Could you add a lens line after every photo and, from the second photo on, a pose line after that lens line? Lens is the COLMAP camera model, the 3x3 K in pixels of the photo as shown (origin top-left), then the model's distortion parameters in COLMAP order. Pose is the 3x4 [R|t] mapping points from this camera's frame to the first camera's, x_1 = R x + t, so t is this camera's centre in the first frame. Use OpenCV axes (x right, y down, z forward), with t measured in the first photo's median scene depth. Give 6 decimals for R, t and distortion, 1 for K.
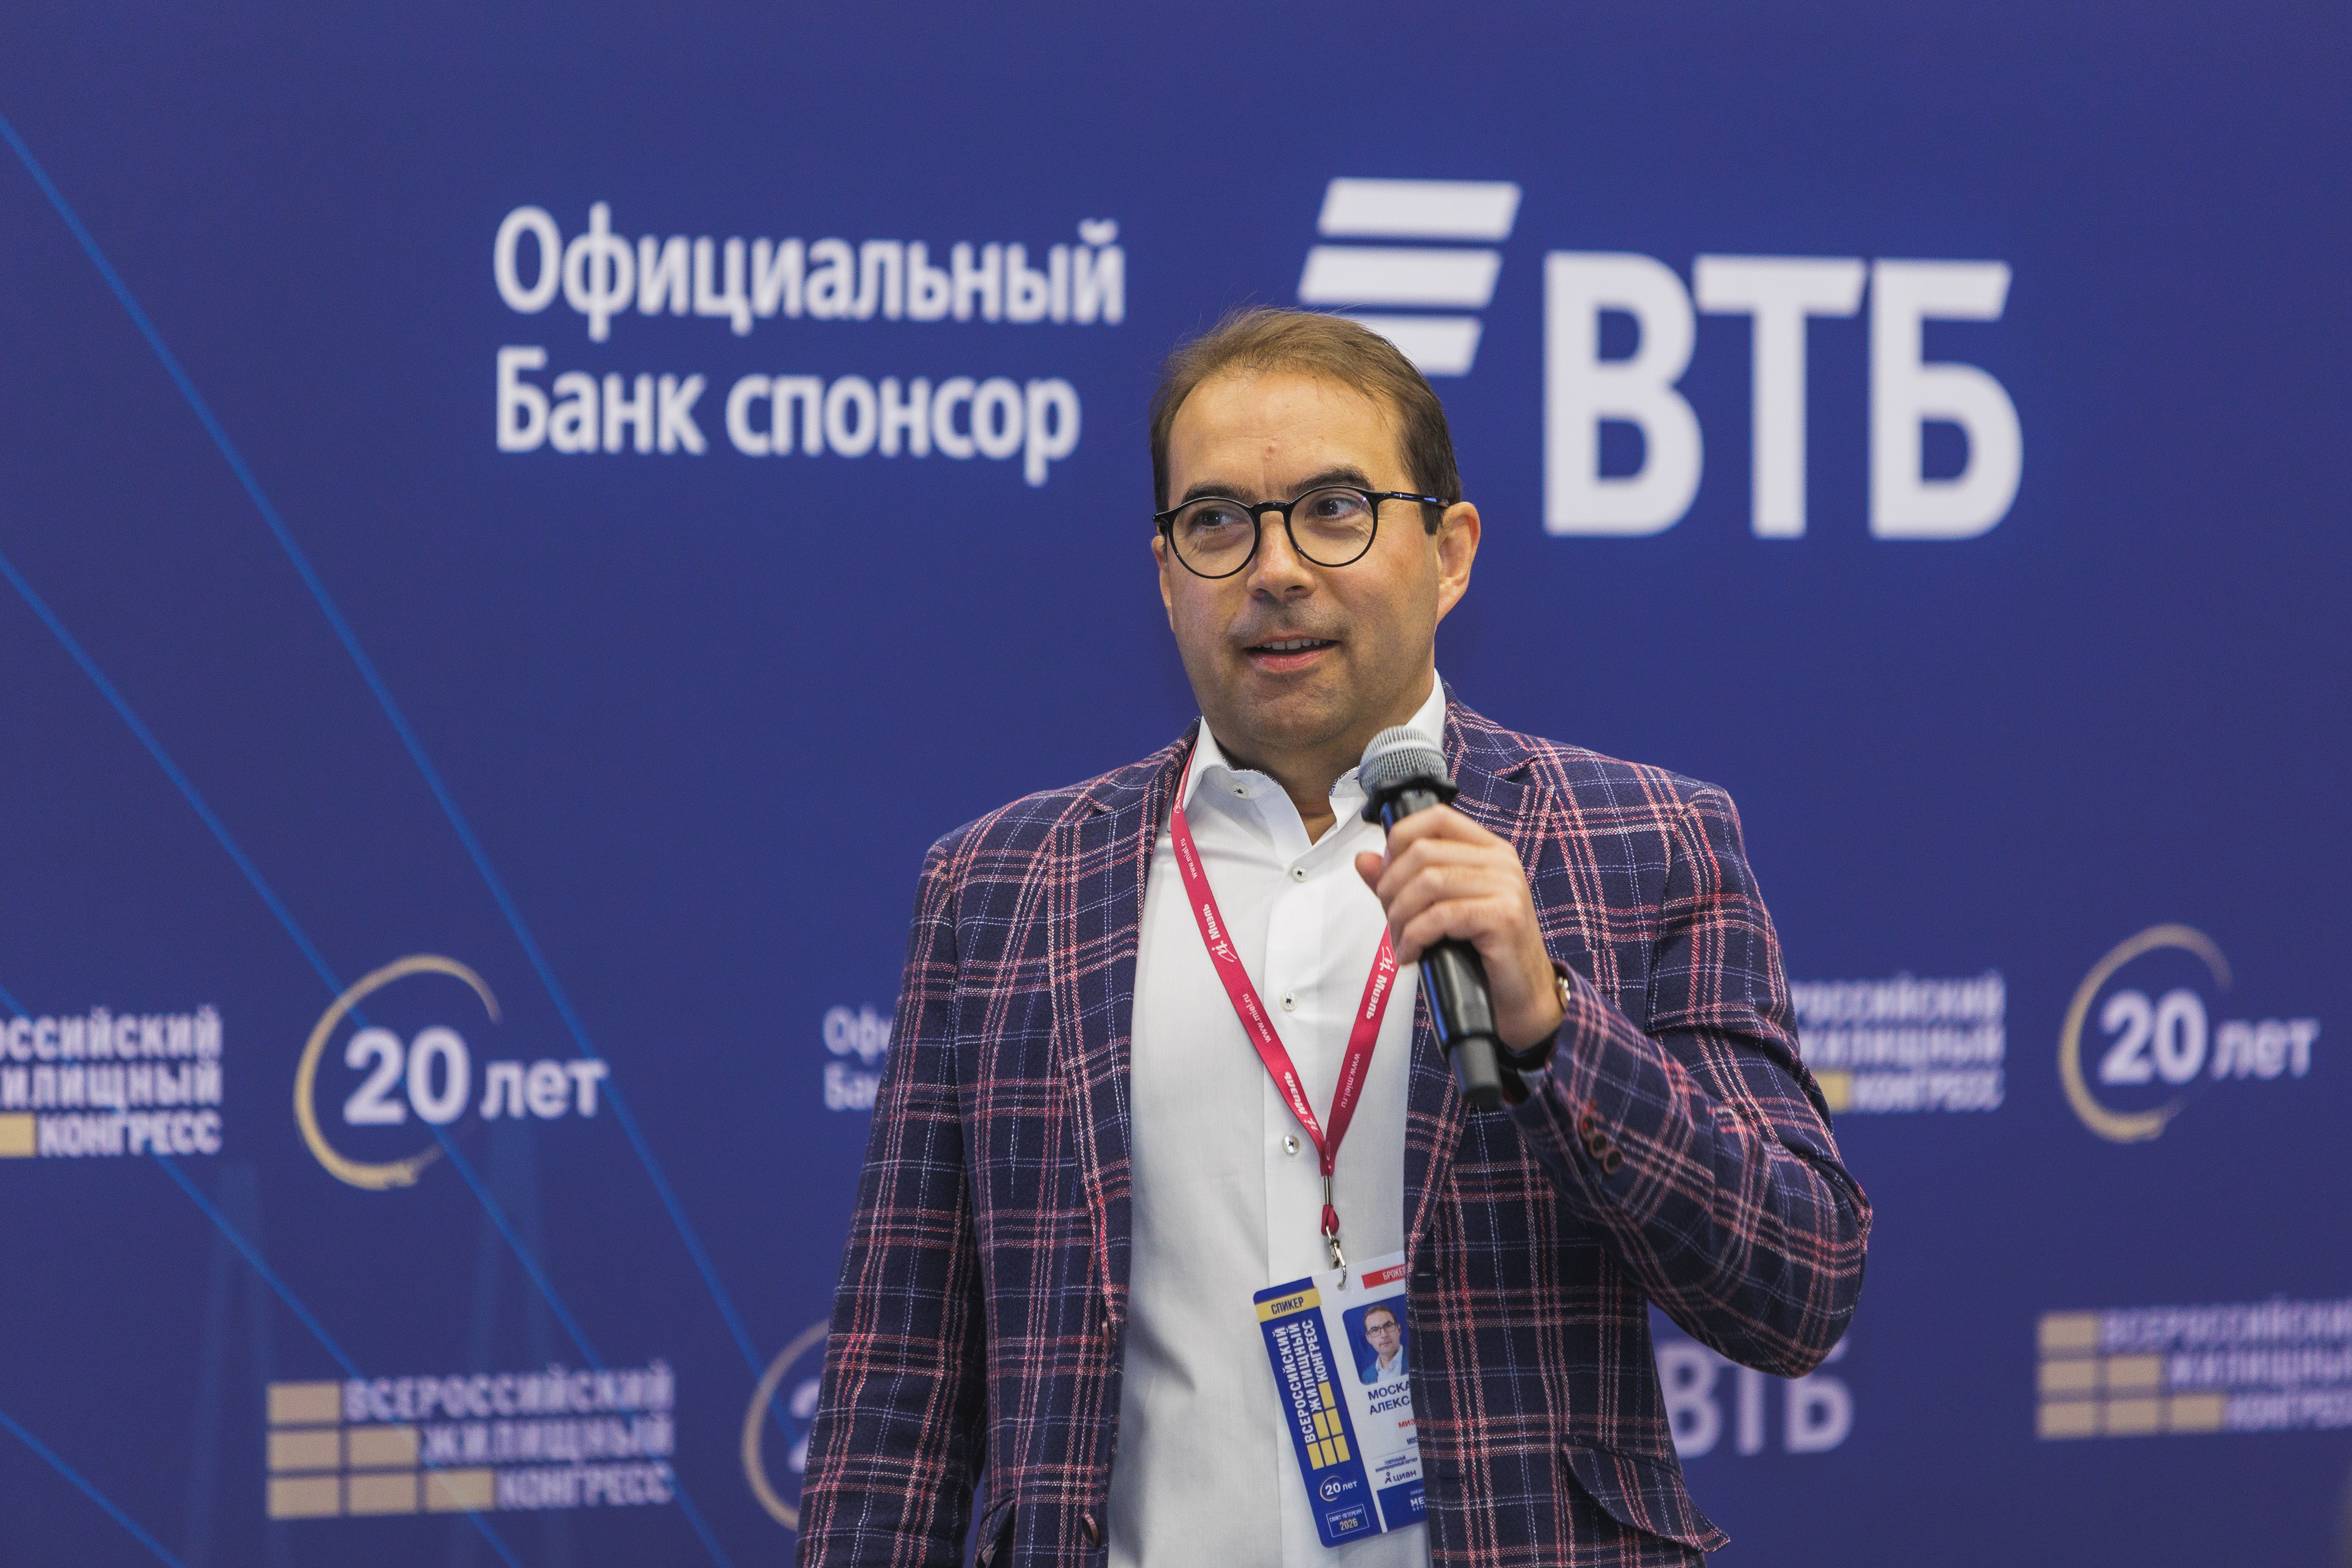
lens RADIAL K [[14514.7, 0, 1179.1], [0, 14514.7, 783.1], [0, 0, 1]] dist [-0.279068, 0.000000]
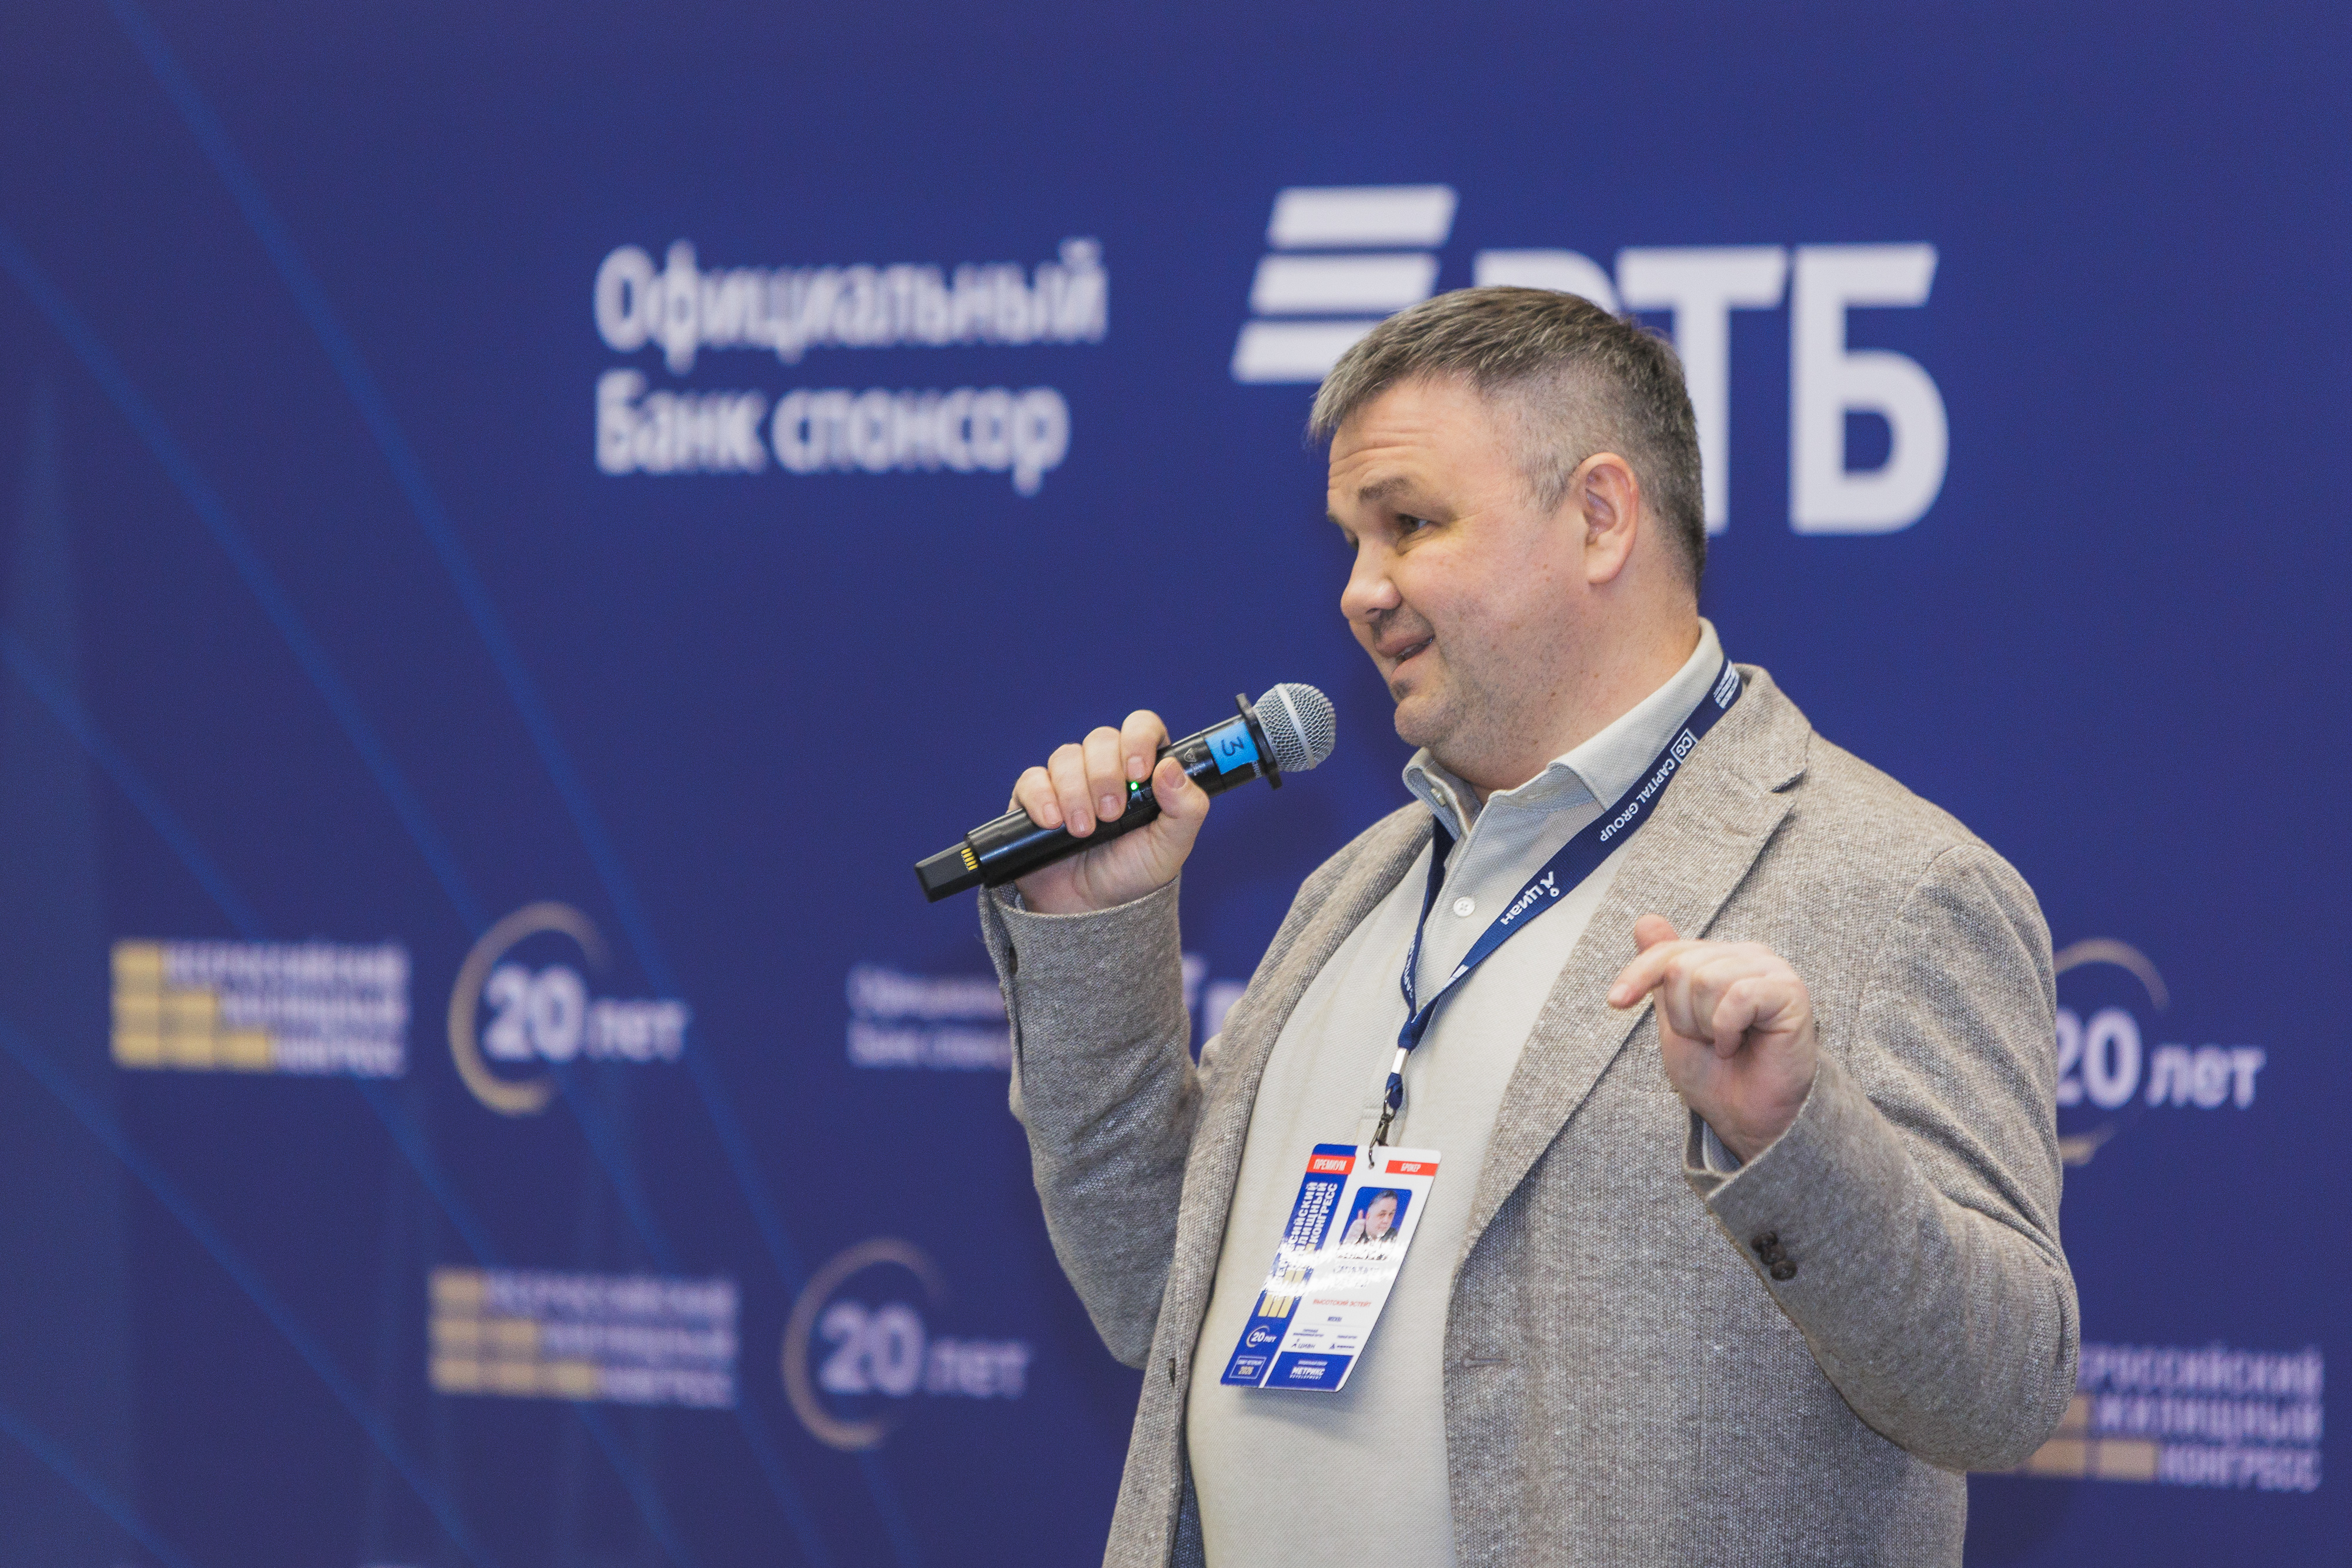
lens RADIAL K [[14514.7, 0, 1177.3], [0, 14514.7, 783.5], [0, 0, 1]] dist [-0.279068, 0.000000]
pose [[0.152853, 0.009779, -0.988201, 1.057347], [-0.013154, 0.999883, 0.007860, -0.007463], [0.988161, 0.011797, 0.152964, 0.849183]]
